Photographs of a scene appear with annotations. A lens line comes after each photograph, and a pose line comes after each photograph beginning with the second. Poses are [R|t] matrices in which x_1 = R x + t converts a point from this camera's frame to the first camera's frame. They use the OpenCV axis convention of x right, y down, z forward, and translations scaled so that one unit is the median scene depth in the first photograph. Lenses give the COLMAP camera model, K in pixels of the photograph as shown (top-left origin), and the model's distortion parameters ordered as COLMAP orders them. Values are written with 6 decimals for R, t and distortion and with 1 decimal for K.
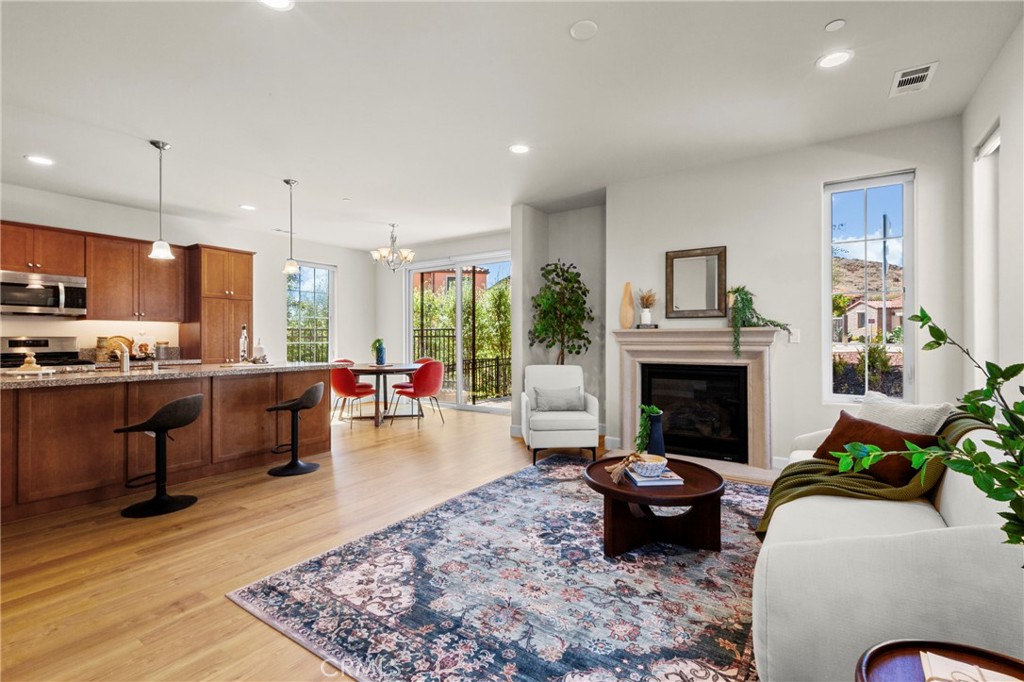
lens RADIAL K [[459.2, 0, 525.2], [0, 459.2, 337.8], [0, 0, 1]] dist [0.002260, 0.000432]
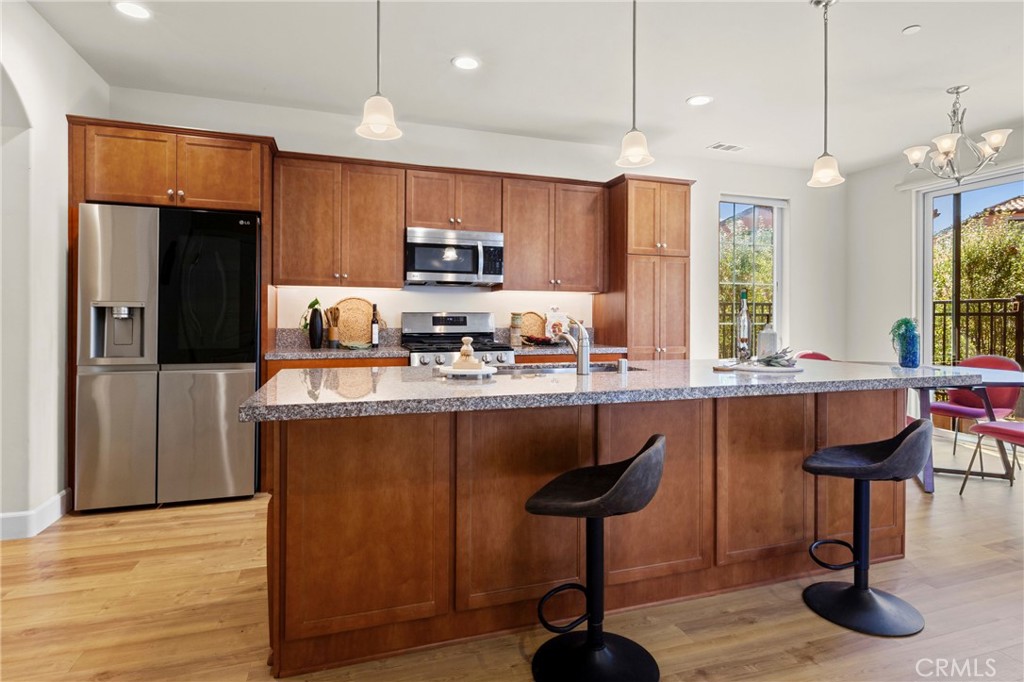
lens RADIAL K [[549.7, 0, 527.0], [0, 549.7, 319.9], [0, 0, 1]] dist [-0.000363, 0.000987]
pose [[0.792894, 0.008199, -0.609305, -0.492248], [-0.004975, 0.999963, 0.006982, 0.003906], [0.609340, -0.002505, 0.792905, 0.411501]]
